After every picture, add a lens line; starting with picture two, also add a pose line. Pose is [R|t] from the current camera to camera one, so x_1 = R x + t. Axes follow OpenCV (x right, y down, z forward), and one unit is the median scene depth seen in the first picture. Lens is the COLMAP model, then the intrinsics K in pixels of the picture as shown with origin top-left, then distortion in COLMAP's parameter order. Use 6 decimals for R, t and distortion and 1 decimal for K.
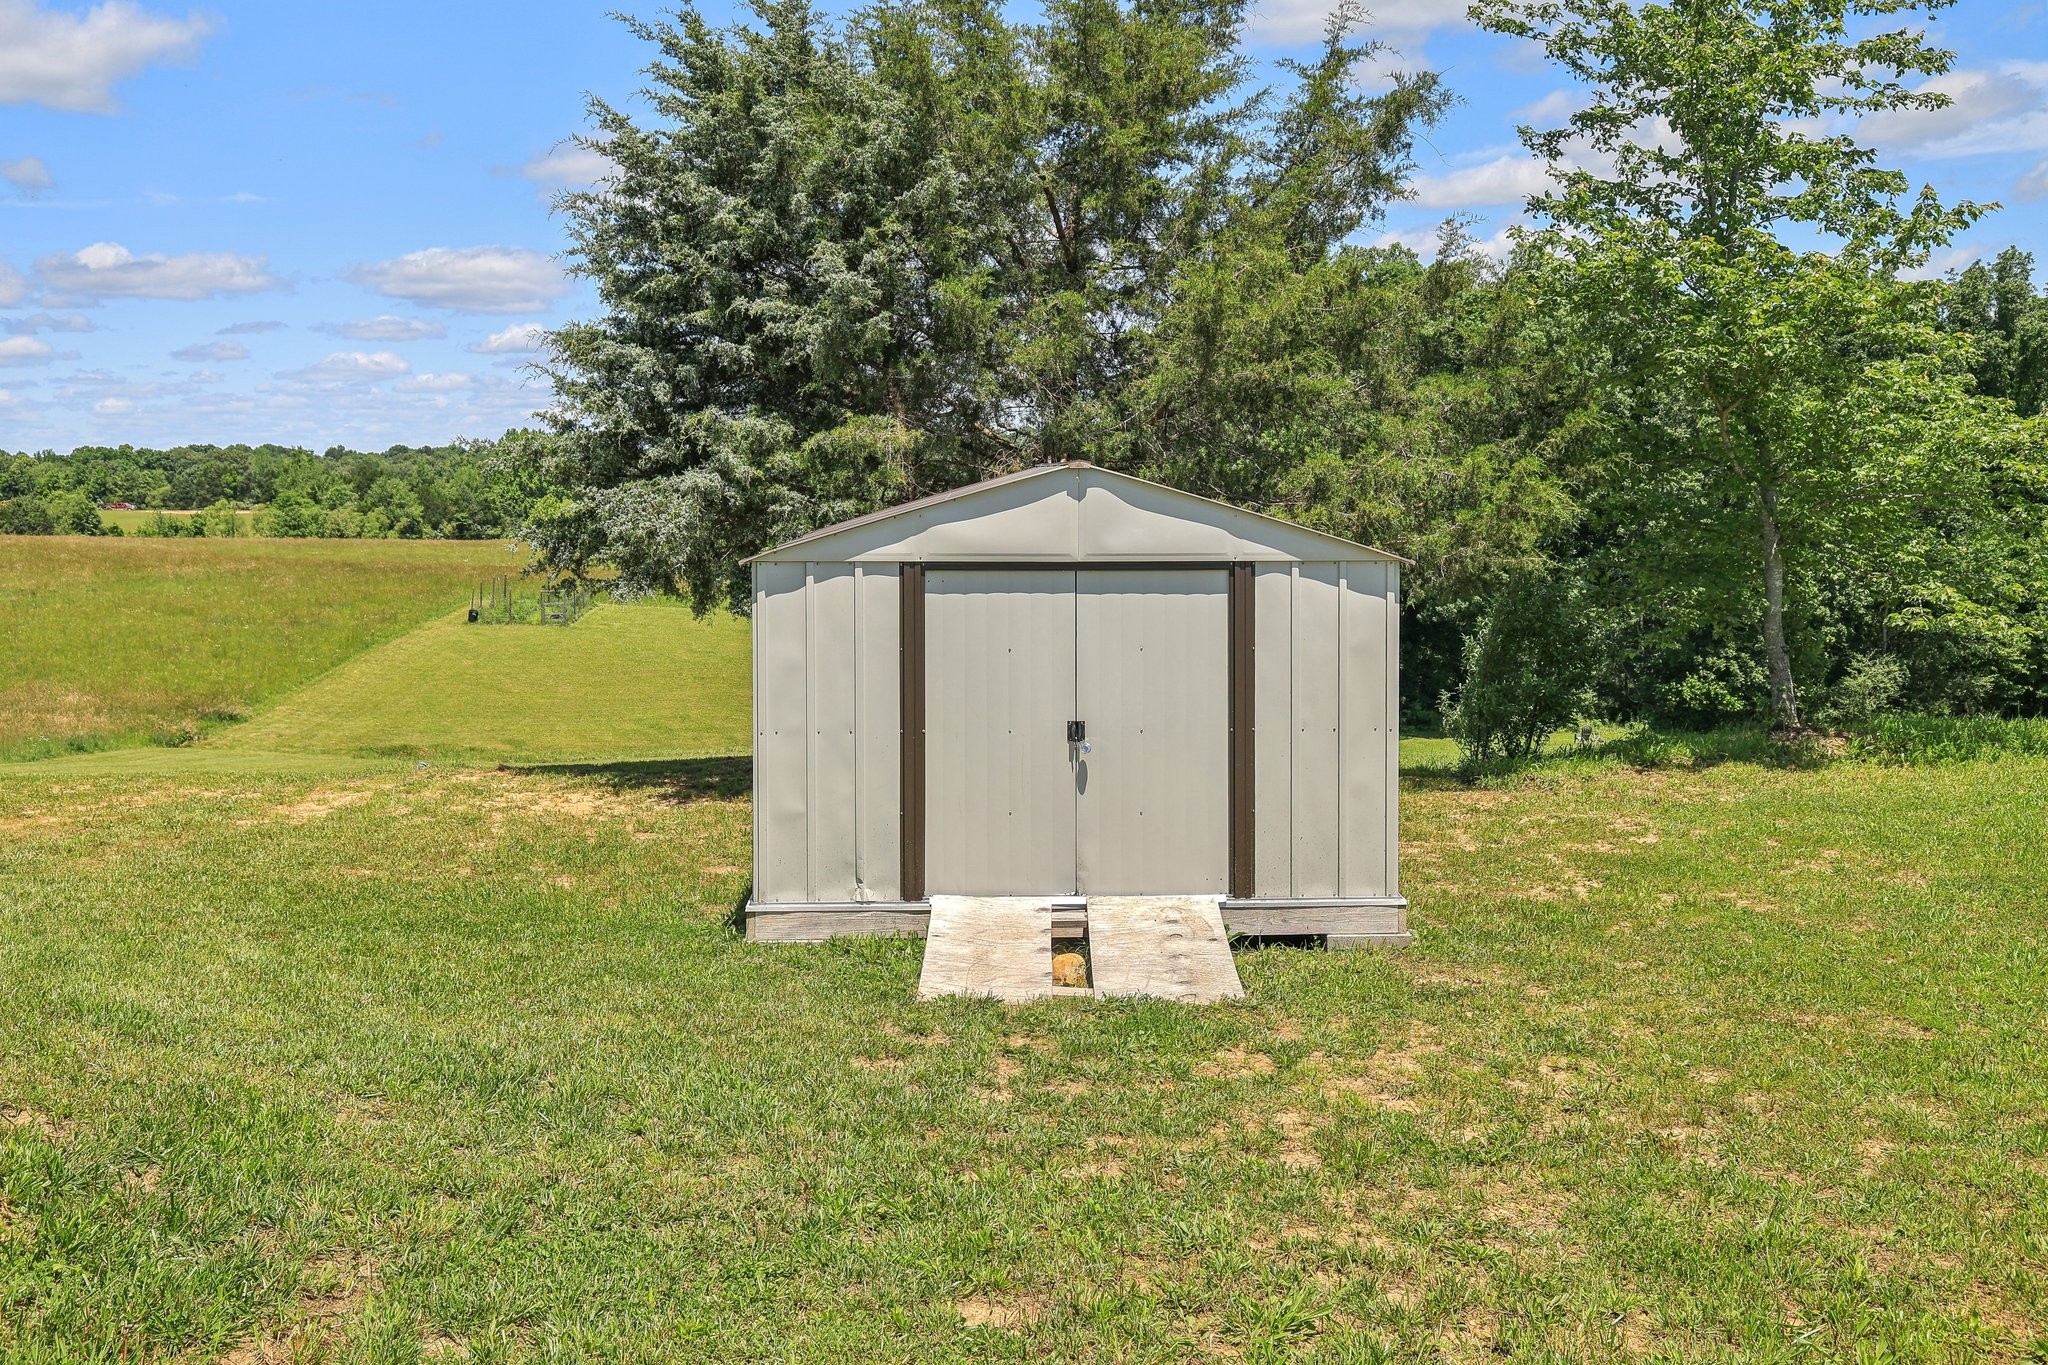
lens RADIAL K [[1747.0, 0, 992.7], [0, 1747.0, 451.9], [0, 0, 1]] dist [0.036244, 0.007352]
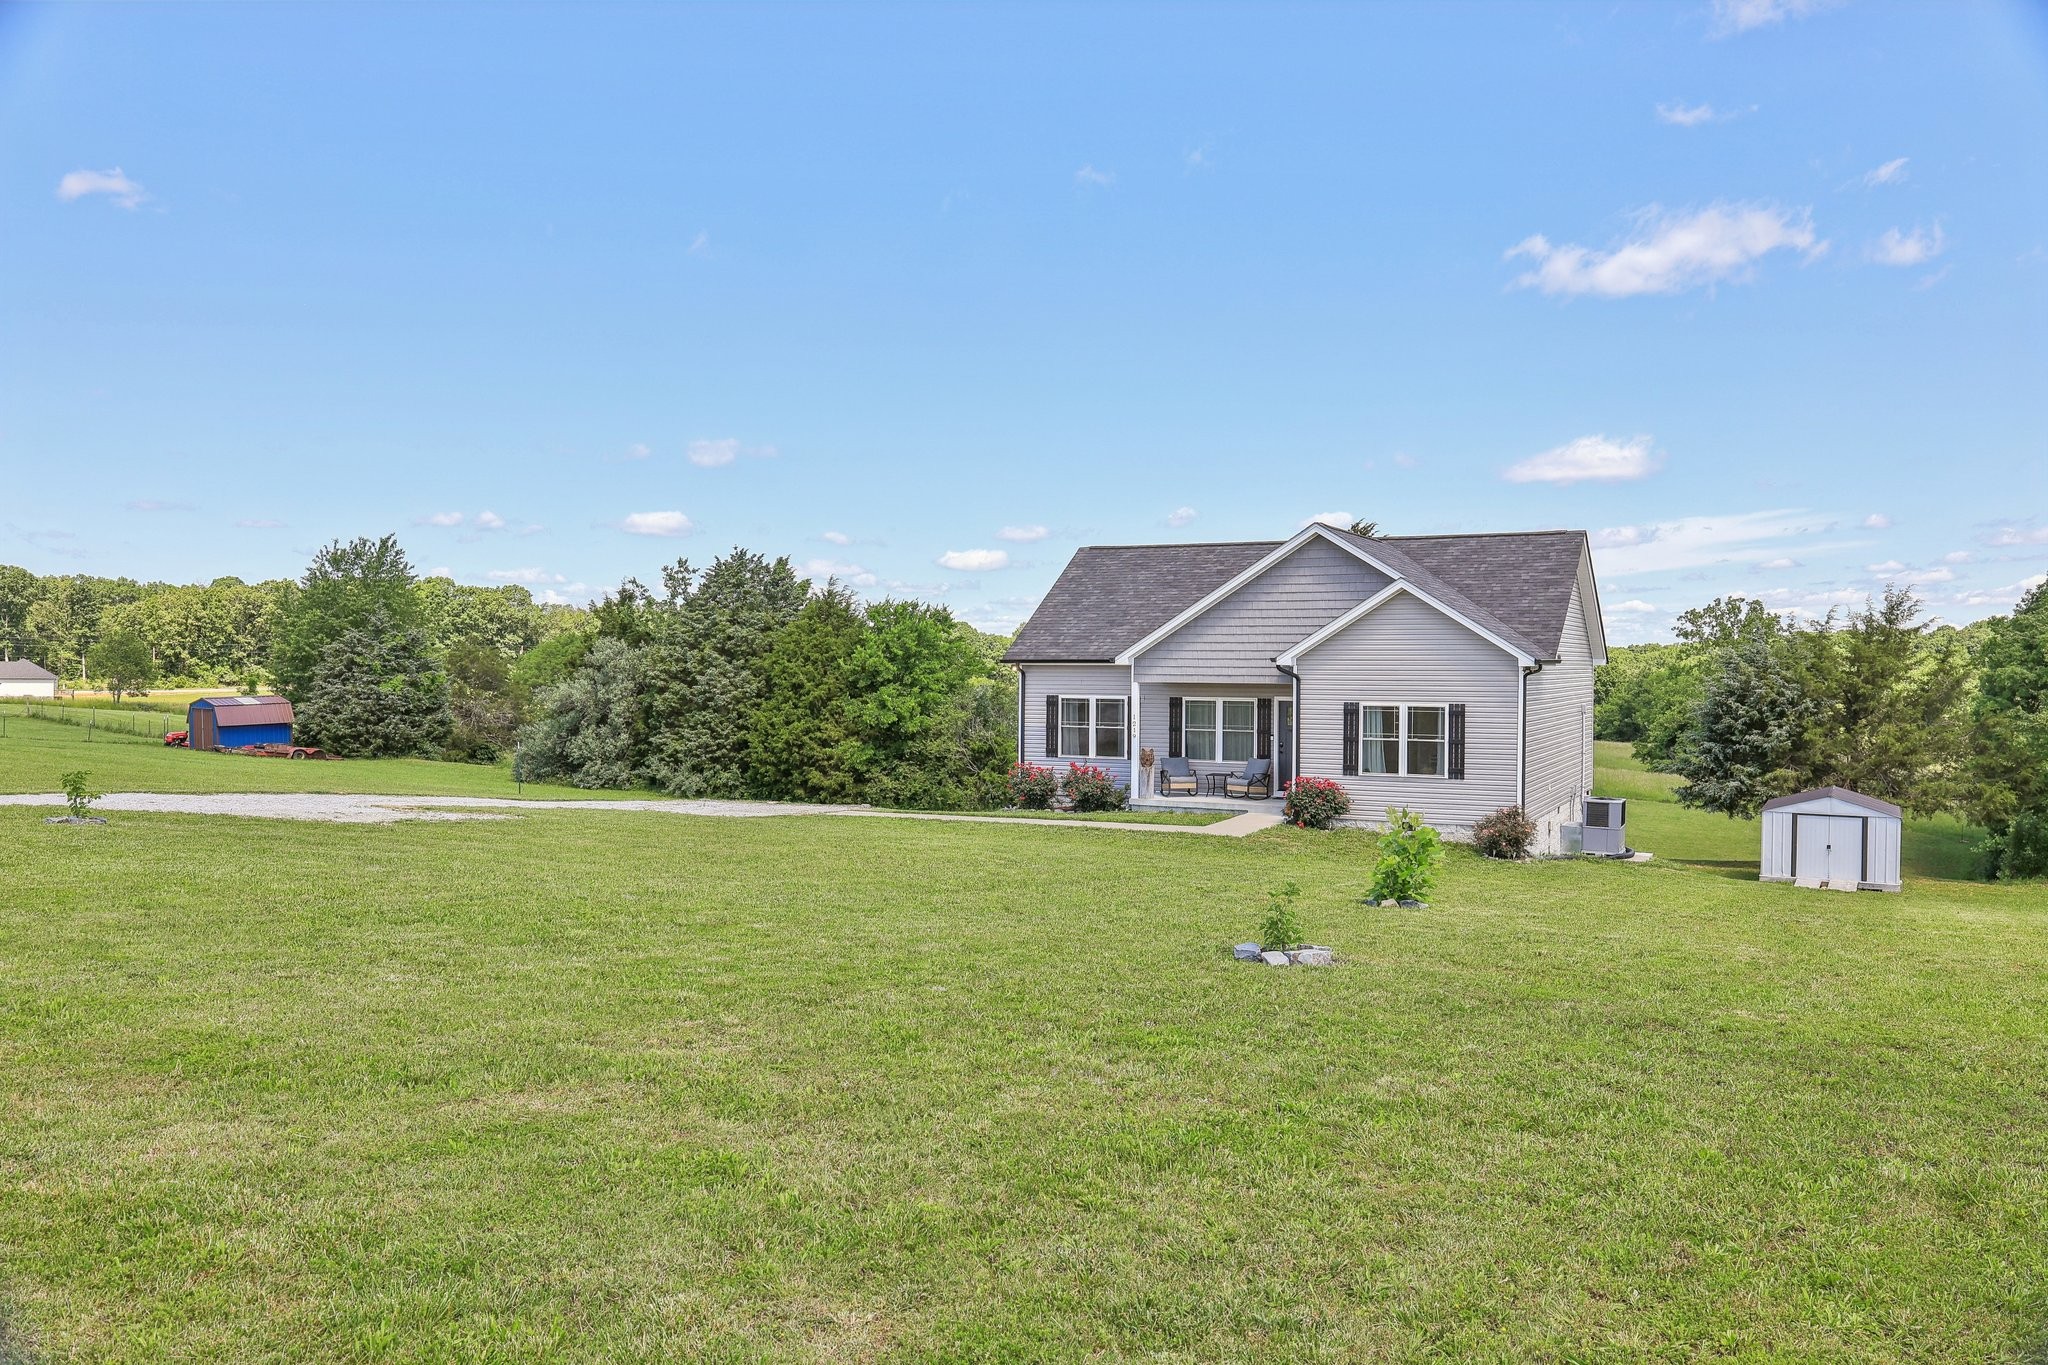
lens RADIAL K [[1565.3, 0, 1014.8], [0, 1565.3, 688.9], [0, 0, 1]] dist [0.001405, -0.002765]
pose [[0.867941, 0.020662, -0.496238, 0.009263], [-0.005996, 0.999497, 0.031129, -0.016348], [0.496632, -0.024043, 0.867628, -0.157556]]
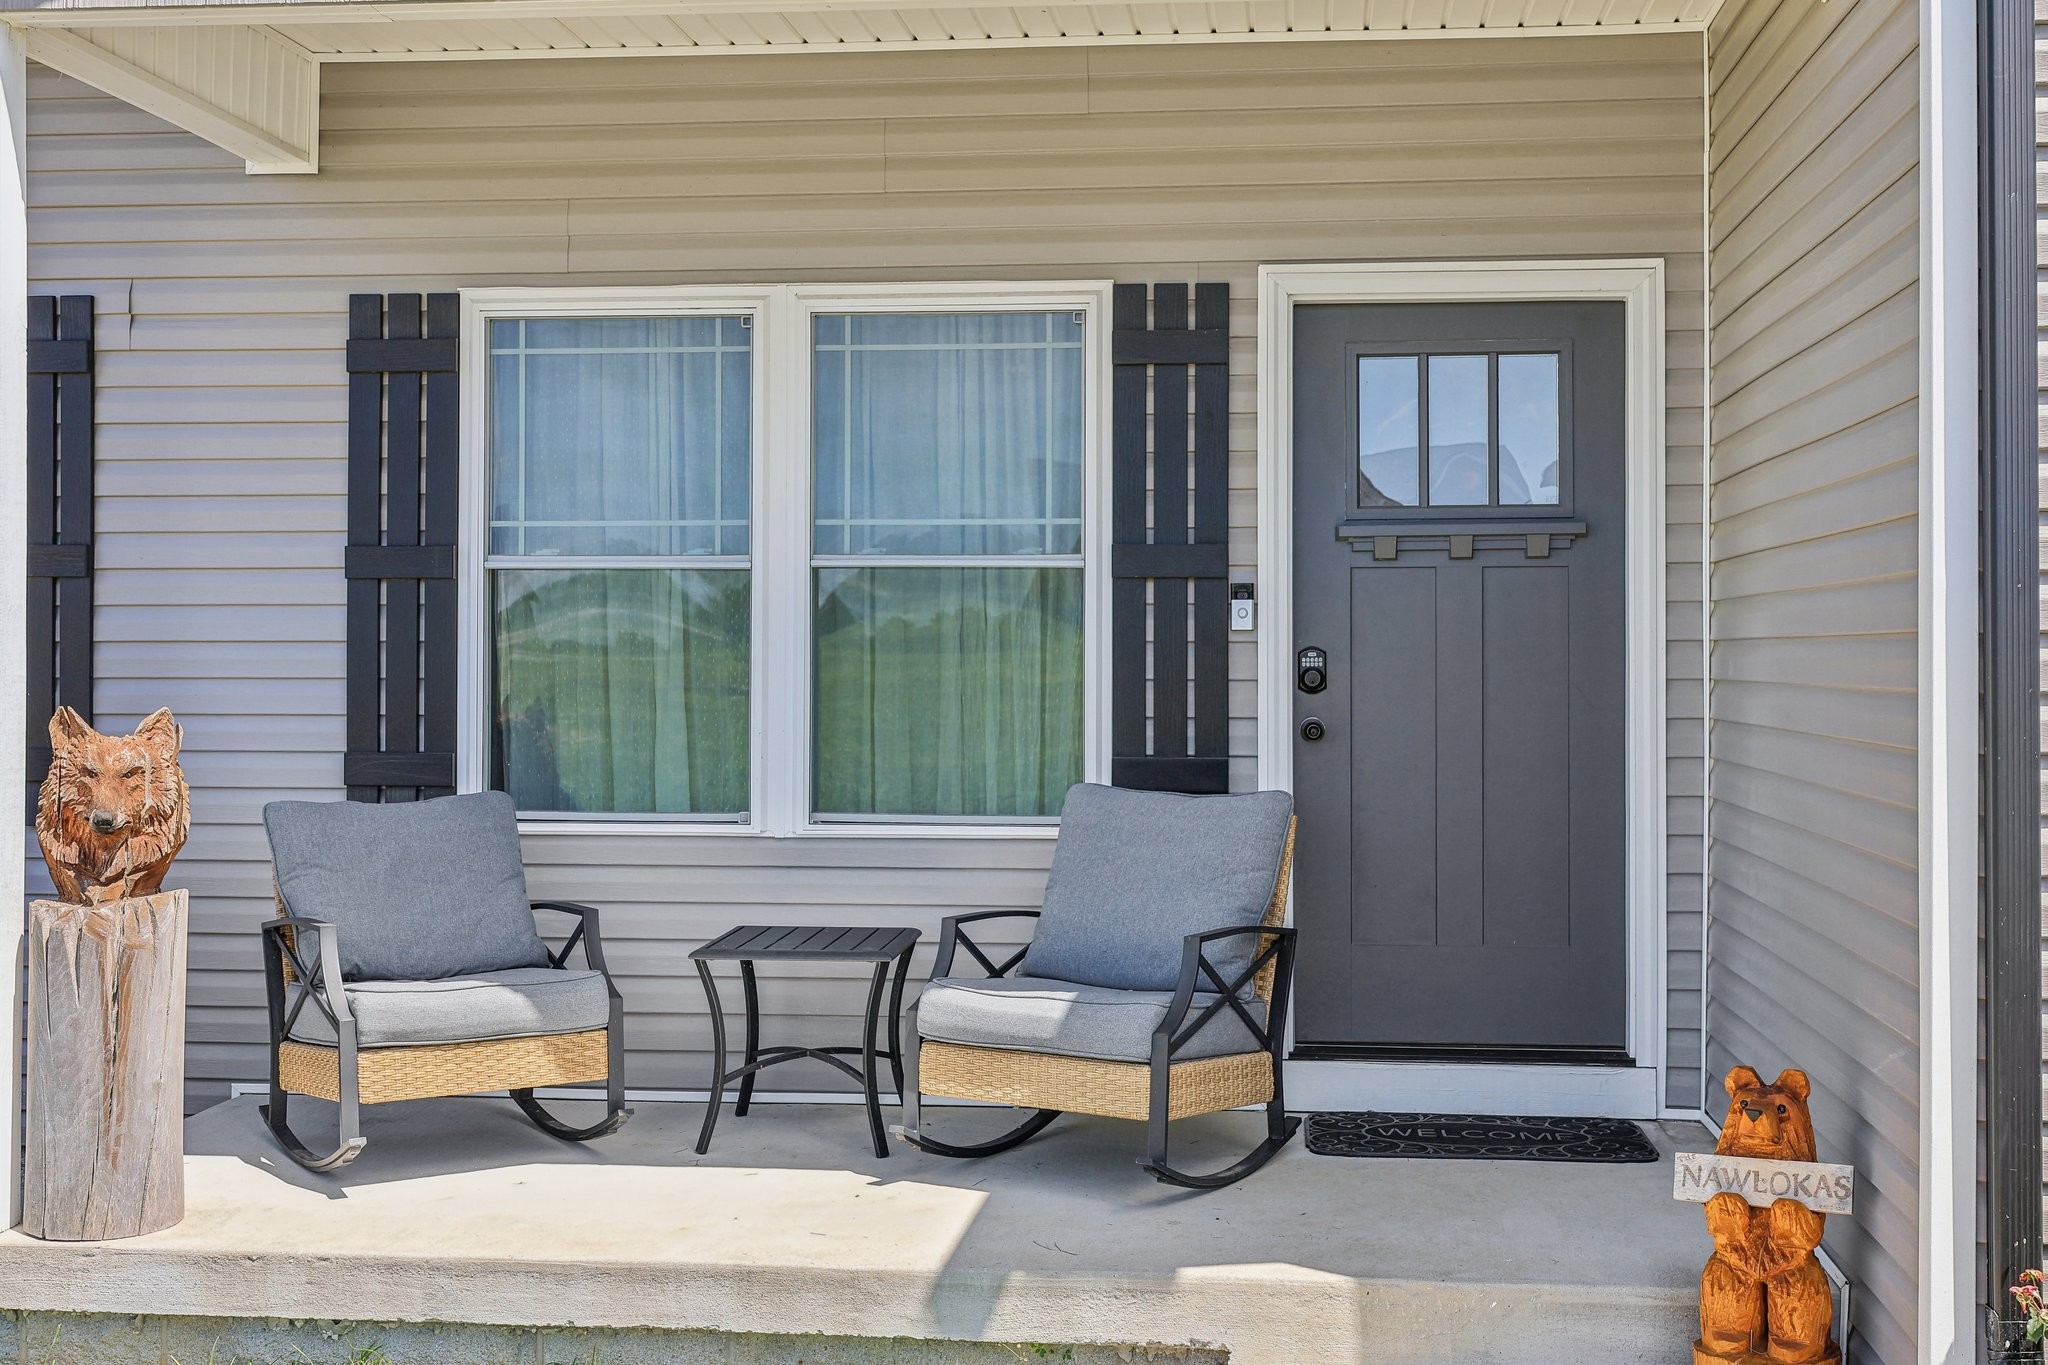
lens RADIAL K [[2331.6, 0, 1025.7], [0, 2331.6, 670.2], [0, 0, 1]] dist [0.014823, 0.000000]
pose [[0.990432, 0.010662, -0.137586, -0.046232], [-0.009163, 0.999892, 0.011525, -0.006088], [0.137694, -0.010154, 0.990423, -0.033511]]
